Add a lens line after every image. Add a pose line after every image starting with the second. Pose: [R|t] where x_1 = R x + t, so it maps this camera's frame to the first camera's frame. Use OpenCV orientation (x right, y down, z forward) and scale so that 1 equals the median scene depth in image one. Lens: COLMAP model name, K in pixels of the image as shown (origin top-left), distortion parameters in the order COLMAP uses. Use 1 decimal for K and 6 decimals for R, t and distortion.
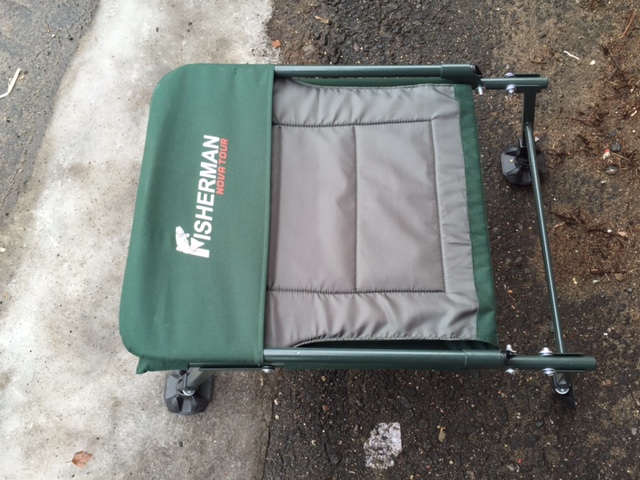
lens RADIAL K [[540.7, 0, 318.4], [0, 540.7, 241.6], [0, 0, 1]] dist [0.072153, -0.098492]
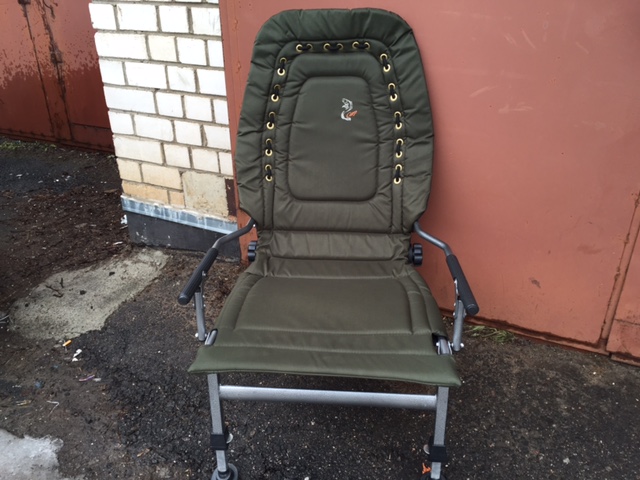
lens RADIAL K [[540.7, 0, 319.7], [0, 540.7, 239.7], [0, 0, 1]] dist [0.072153, -0.098492]
pose [[0.370406, -0.439500, 0.818315, -0.779809], [0.875494, 0.459526, -0.149486, -0.159702], [-0.310338, 0.771800, 0.554991, -0.107589]]
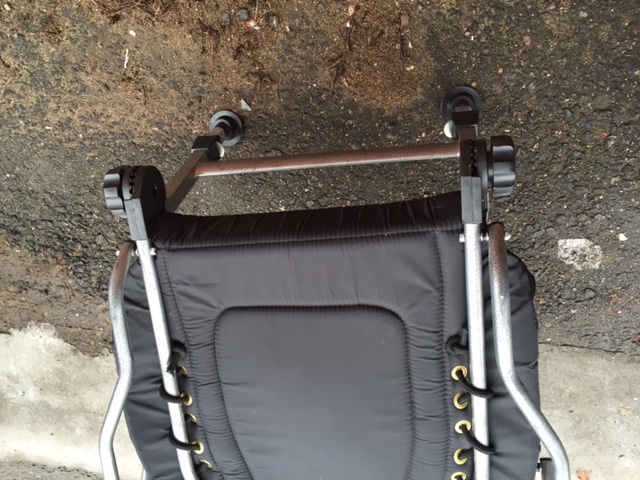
lens RADIAL K [[540.7, 0, 318.7], [0, 540.7, 240.7], [0, 0, 1]] dist [0.072153, -0.098492]
pose [[-0.114909, -0.934103, -0.338005, 0.536746], [0.978154, -0.165735, 0.125485, -0.244296], [-0.173236, -0.316202, 0.932741, 0.092880]]
